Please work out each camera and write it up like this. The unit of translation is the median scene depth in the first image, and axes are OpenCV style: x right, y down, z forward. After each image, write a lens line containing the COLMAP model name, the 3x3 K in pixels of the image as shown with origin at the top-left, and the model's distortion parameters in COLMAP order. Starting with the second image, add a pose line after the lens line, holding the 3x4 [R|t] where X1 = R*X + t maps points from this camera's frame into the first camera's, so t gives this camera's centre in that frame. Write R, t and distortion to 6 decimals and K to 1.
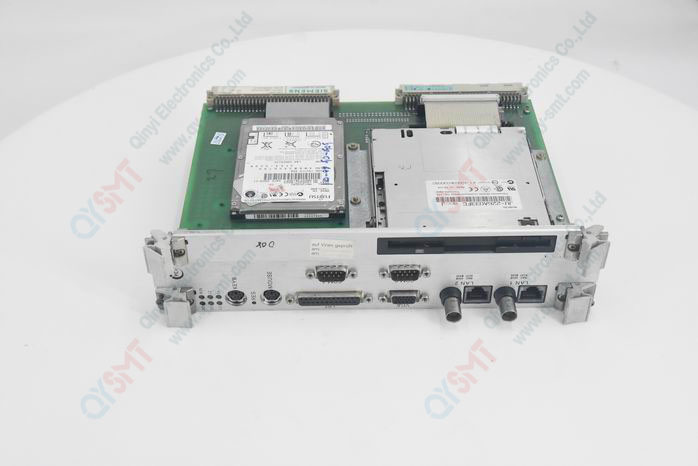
lens RADIAL K [[900.4, 0, 348.4], [0, 900.4, 233.9], [0, 0, 1]] dist [0.120971, 0.000000]
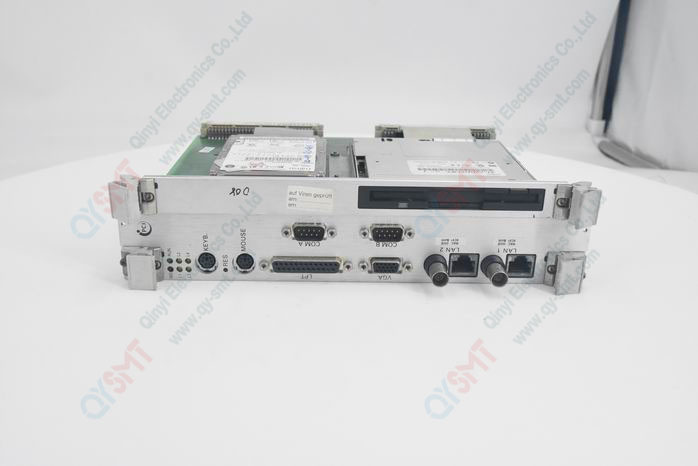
lens RADIAL K [[667.8, 0, 347.3], [0, 667.8, 232.3], [0, 0, 1]] dist [-0.006150, 0.000000]
pose [[0.999647, 0.020570, 0.016813, 0.009090], [-0.014045, 0.946381, -0.322747, 0.261029], [-0.022550, 0.322397, 0.946336, 0.330672]]
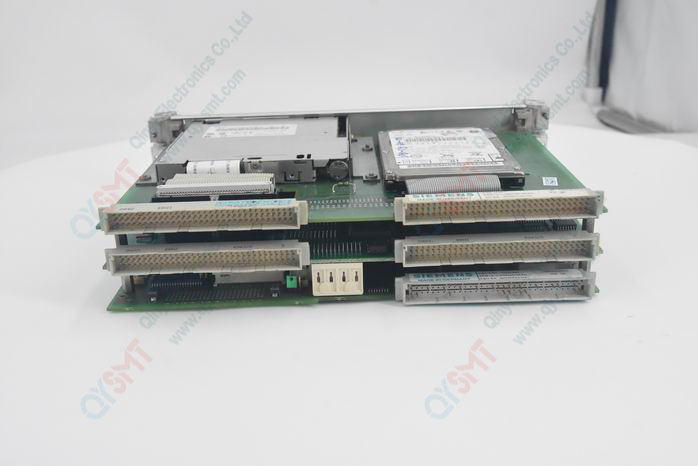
lens RADIAL K [[749.1, 0, 346.1], [0, 749.1, 232.7], [0, 0, 1]] dist [0.012789, 0.000000]
pose [[-0.999259, 0.029290, 0.024957, 0.013846], [0.035977, 0.481011, 0.875976, -0.718541], [0.013653, 0.876225, -0.481709, 1.501073]]
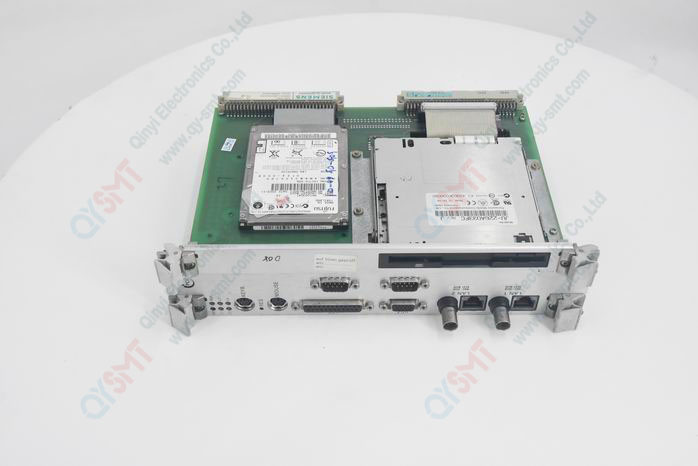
lens RADIAL K [[787.9, 0, 348.4], [0, 787.9, 232.8], [0, 0, 1]] dist [0.065395, 0.000000]
pose [[0.999951, 0.008548, -0.005025, 0.001273], [-0.008133, 0.996954, 0.077569, -0.084997], [0.005673, -0.077525, 0.996974, 0.085387]]
